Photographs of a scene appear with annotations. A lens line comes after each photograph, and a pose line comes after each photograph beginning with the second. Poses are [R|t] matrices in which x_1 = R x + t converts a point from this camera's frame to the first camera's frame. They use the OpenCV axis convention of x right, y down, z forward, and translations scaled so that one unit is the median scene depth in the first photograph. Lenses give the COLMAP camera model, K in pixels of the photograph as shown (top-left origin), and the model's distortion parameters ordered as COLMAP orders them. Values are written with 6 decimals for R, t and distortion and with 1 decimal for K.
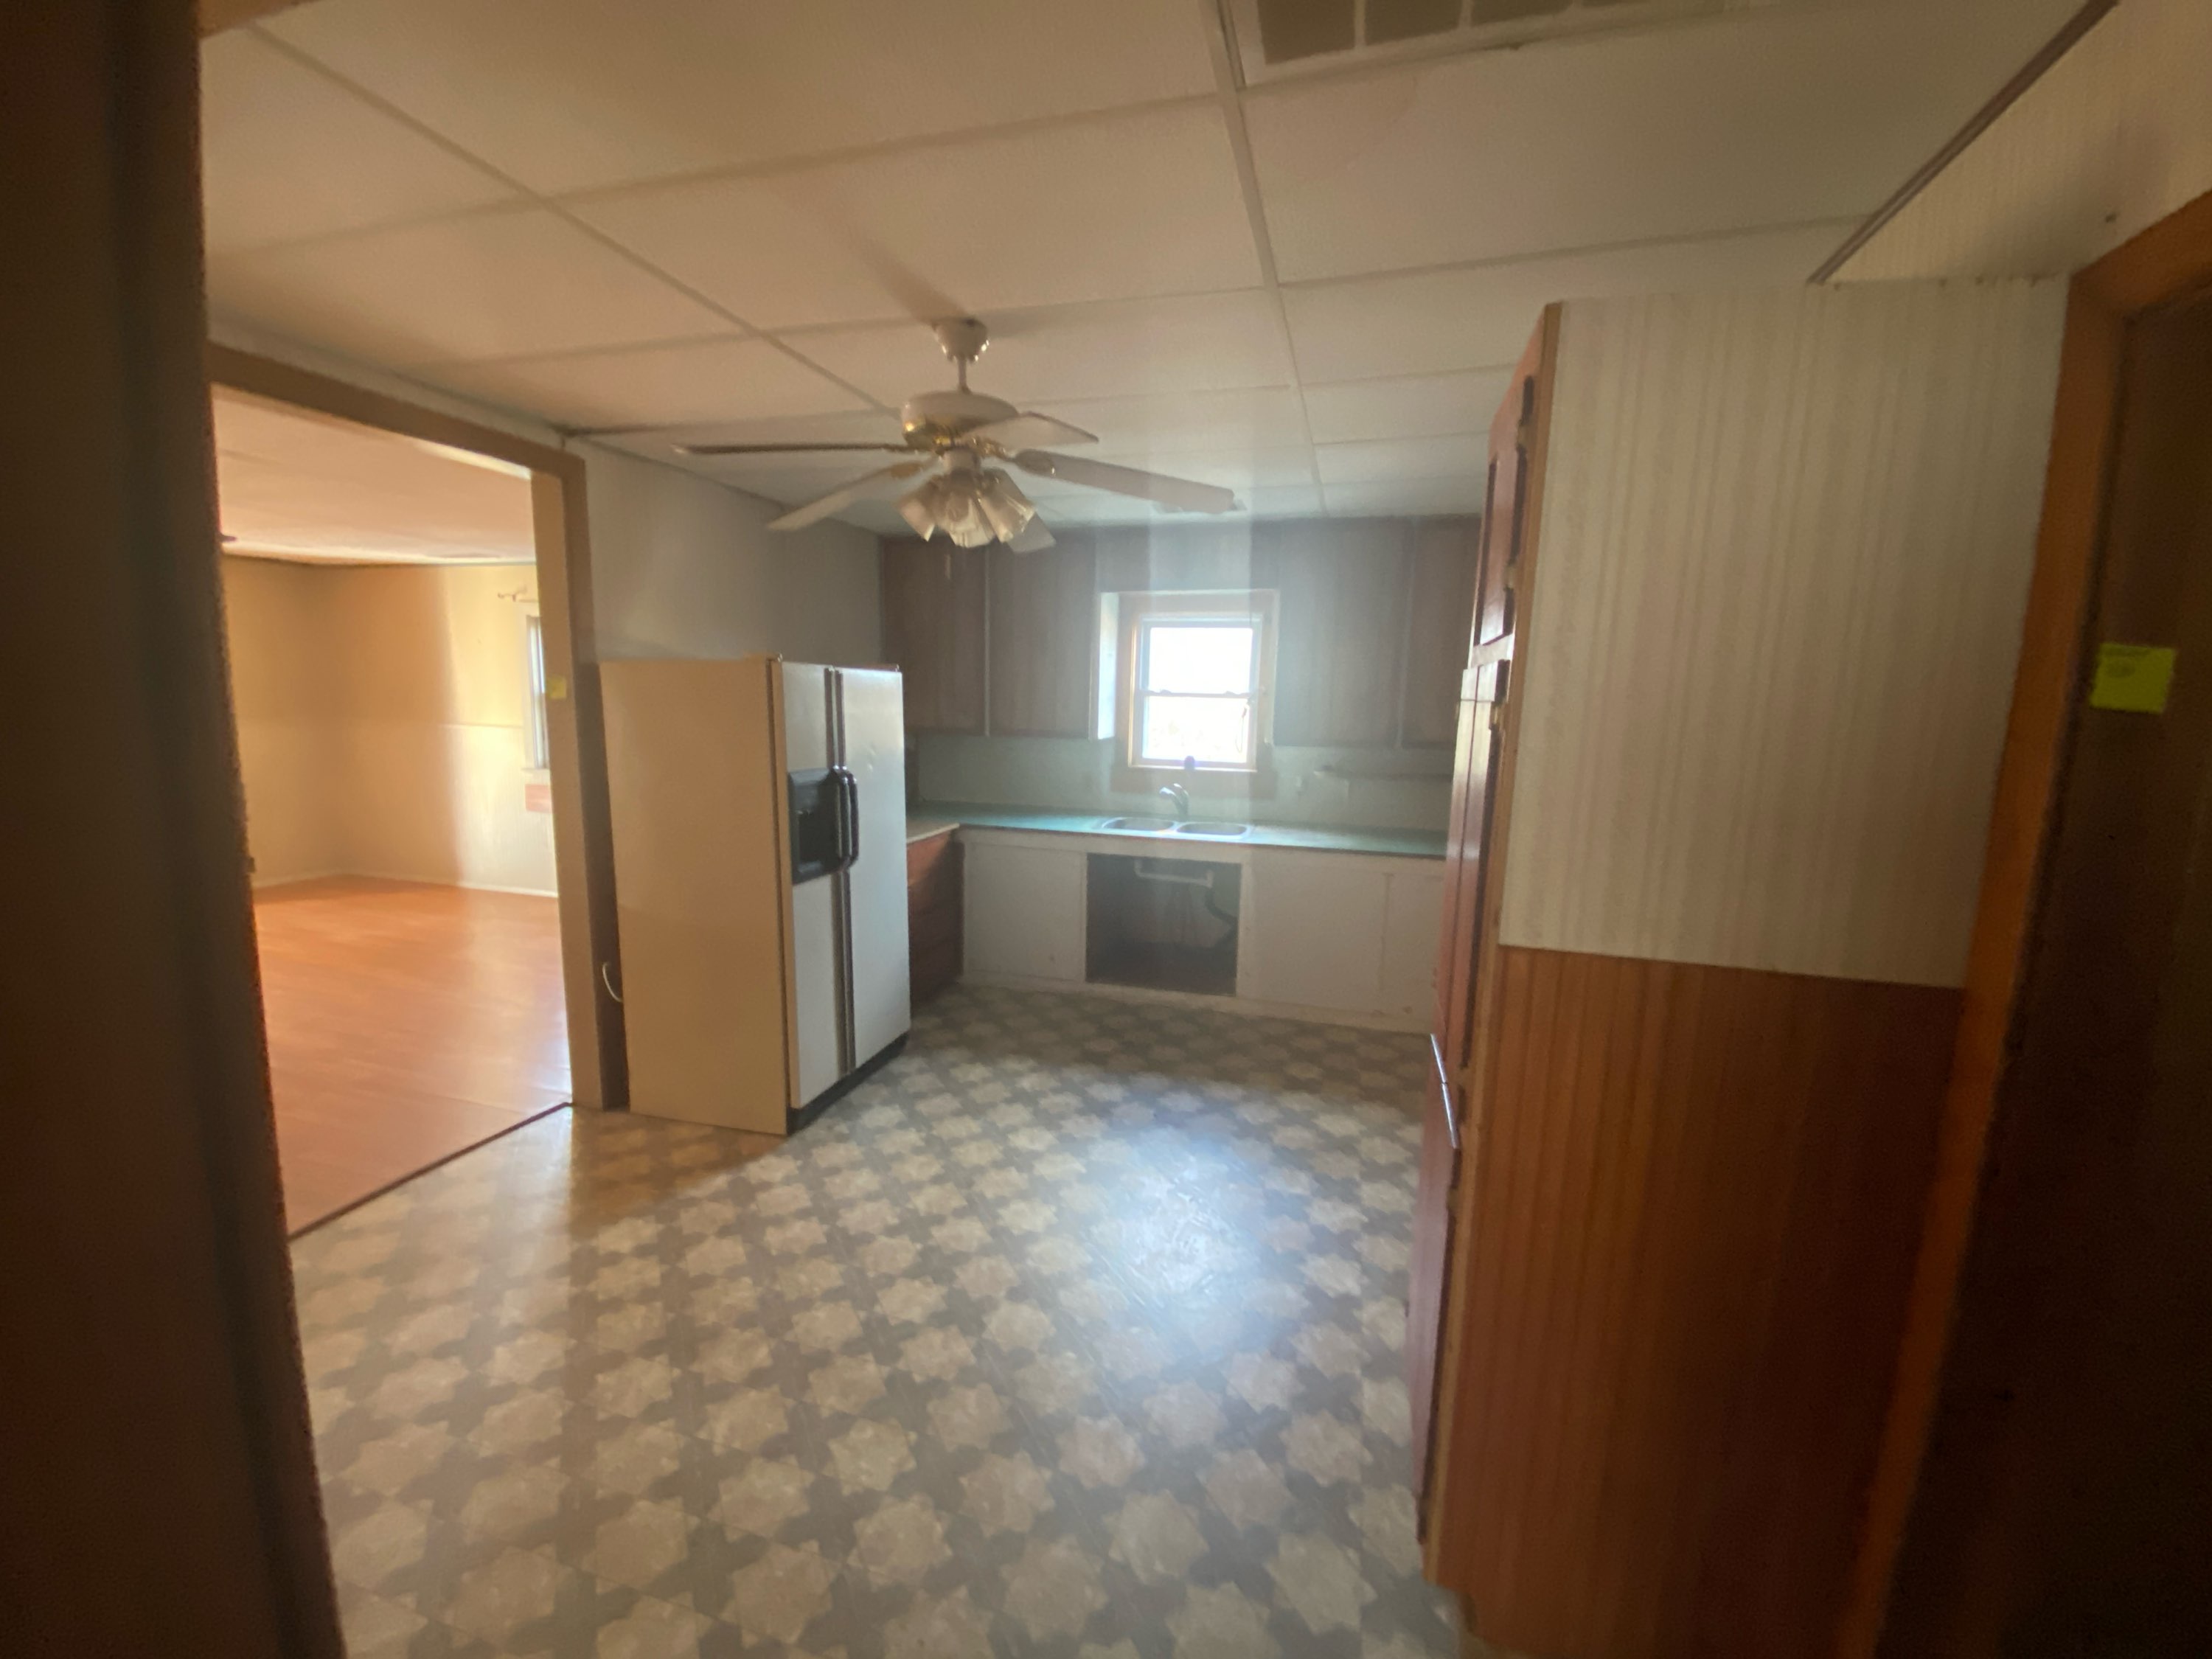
lens RADIAL K [[902.6, 0, 1105.0], [0, 902.6, 820.6], [0, 0, 1]] dist [-0.001356, -0.003700]
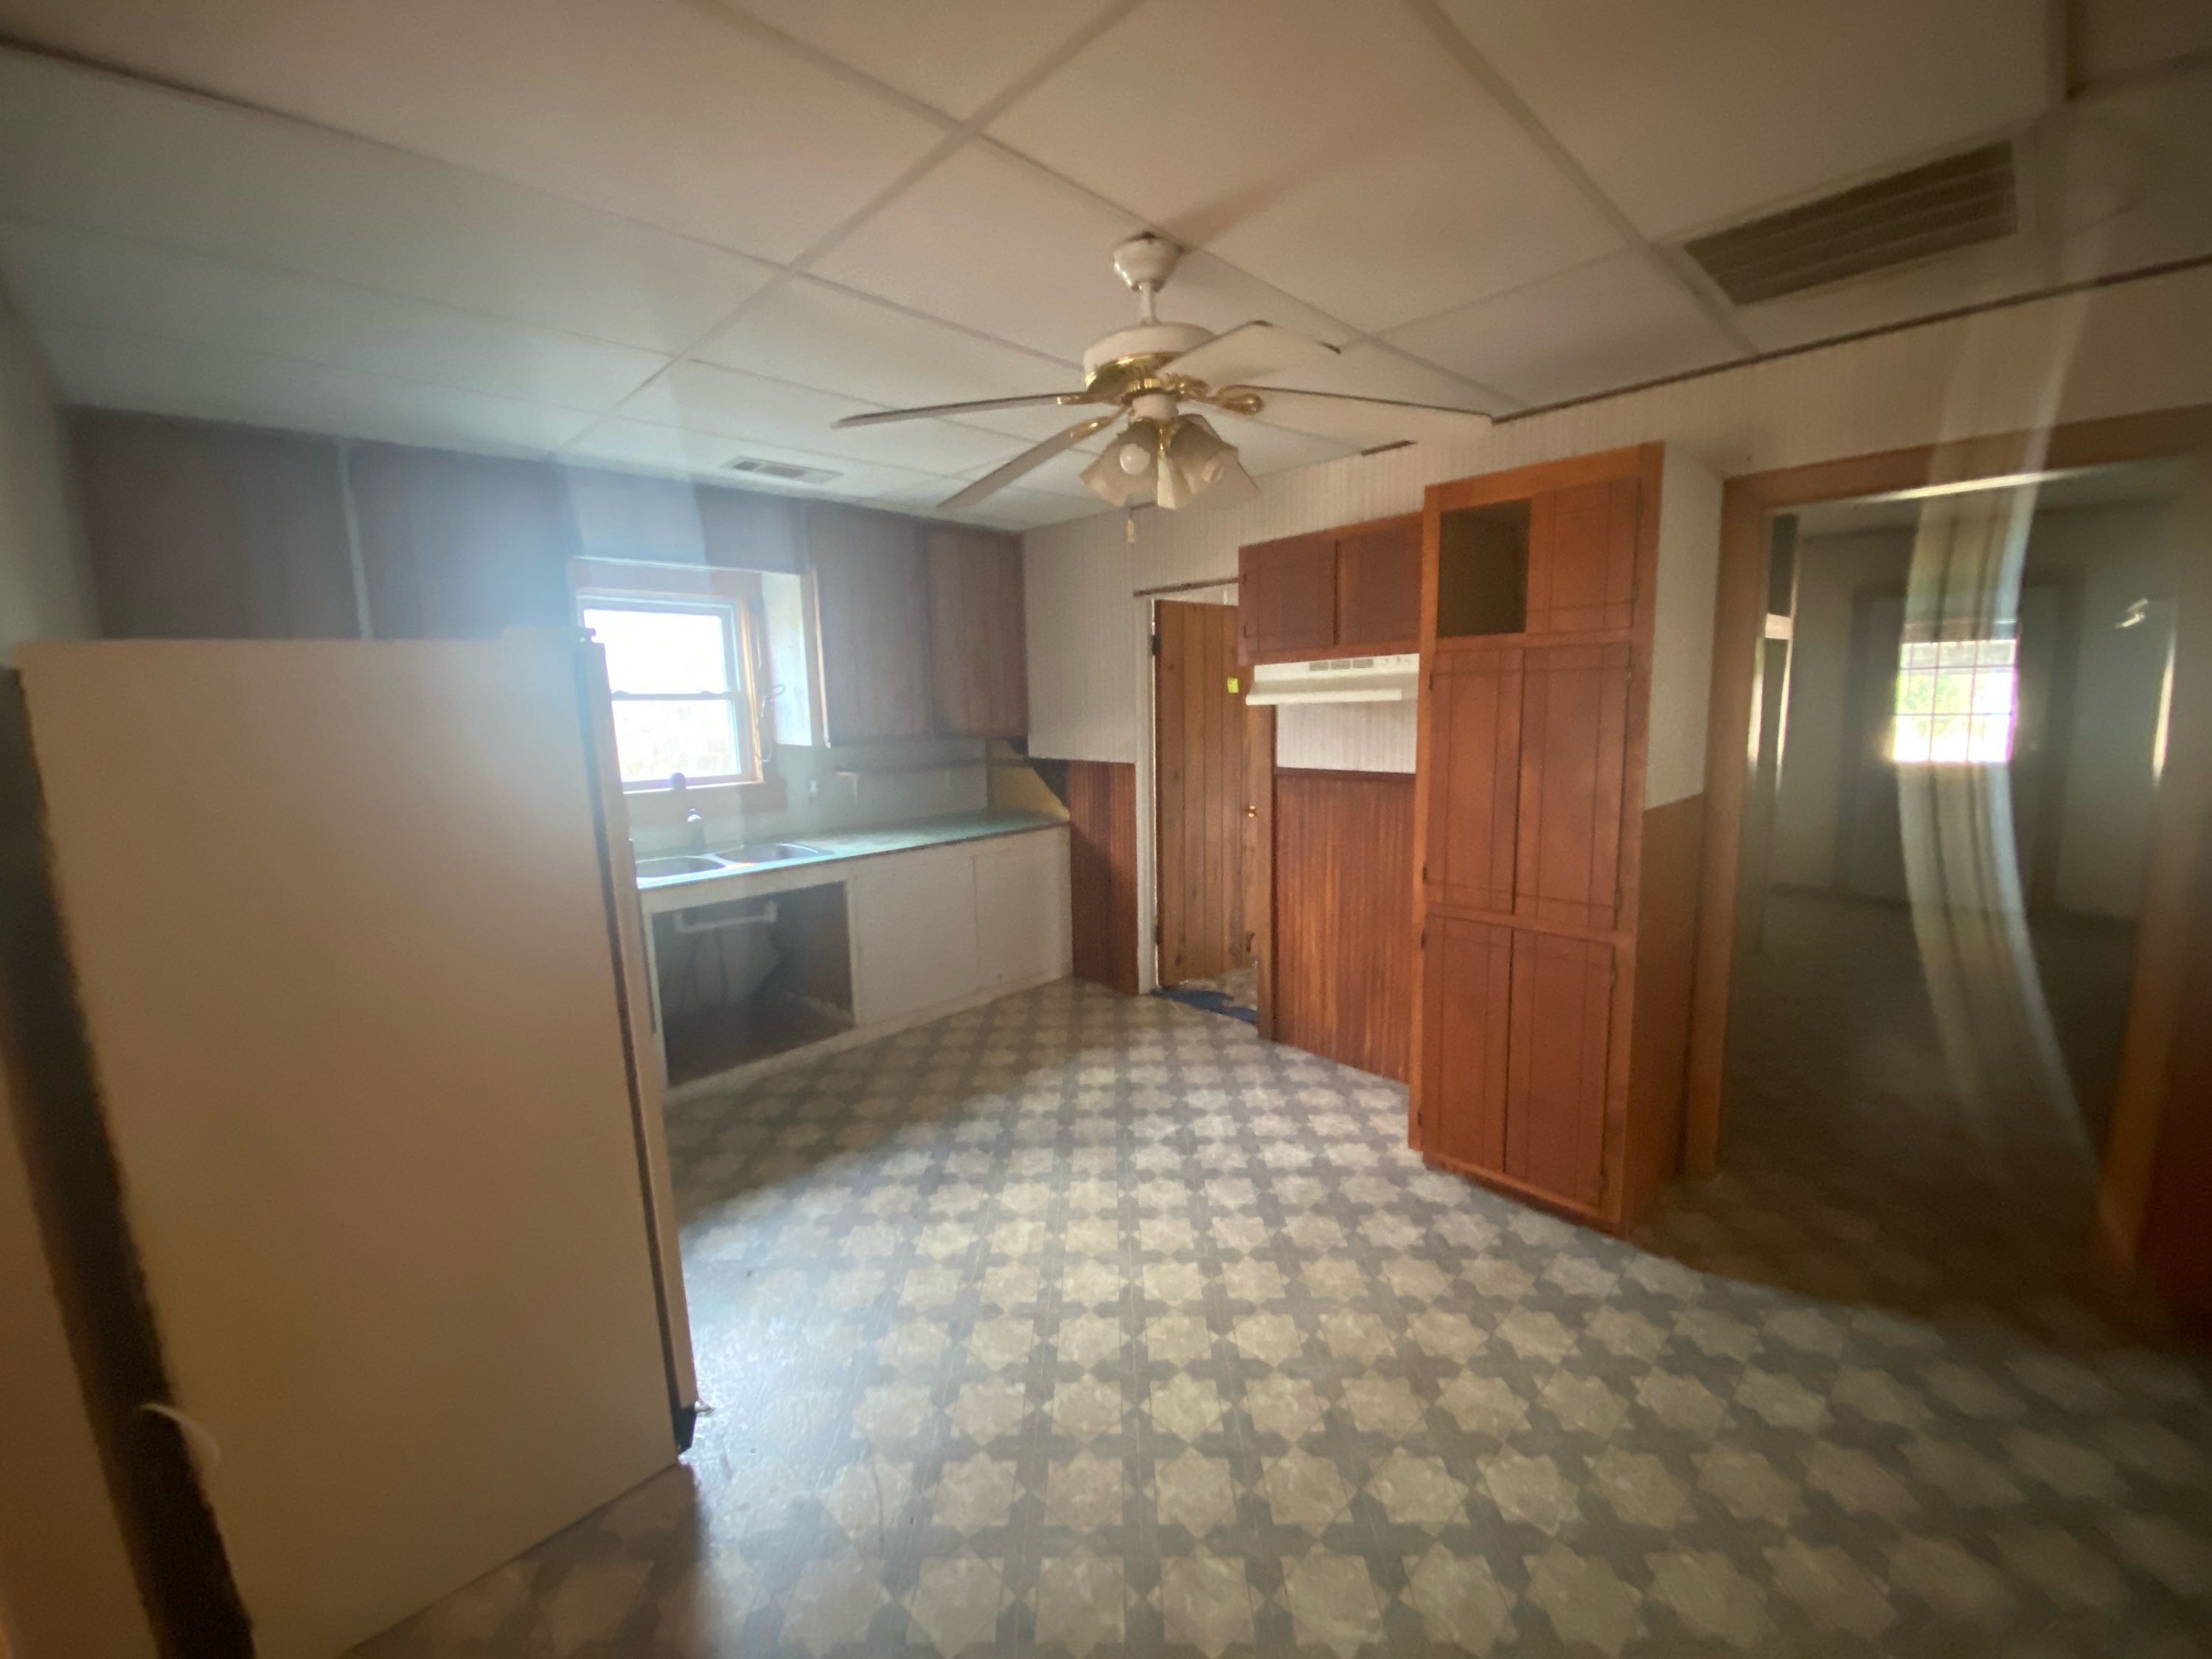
lens RADIAL K [[902.6, 0, 1107.3], [0, 902.6, 837.9], [0, 0, 1]] dist [-0.001356, -0.003700]
pose [[0.498995, -0.179212, 0.847872, -0.893893], [0.162311, 0.980397, 0.111700, -0.095576], [-0.851269, 0.081881, 0.518301, 0.601119]]
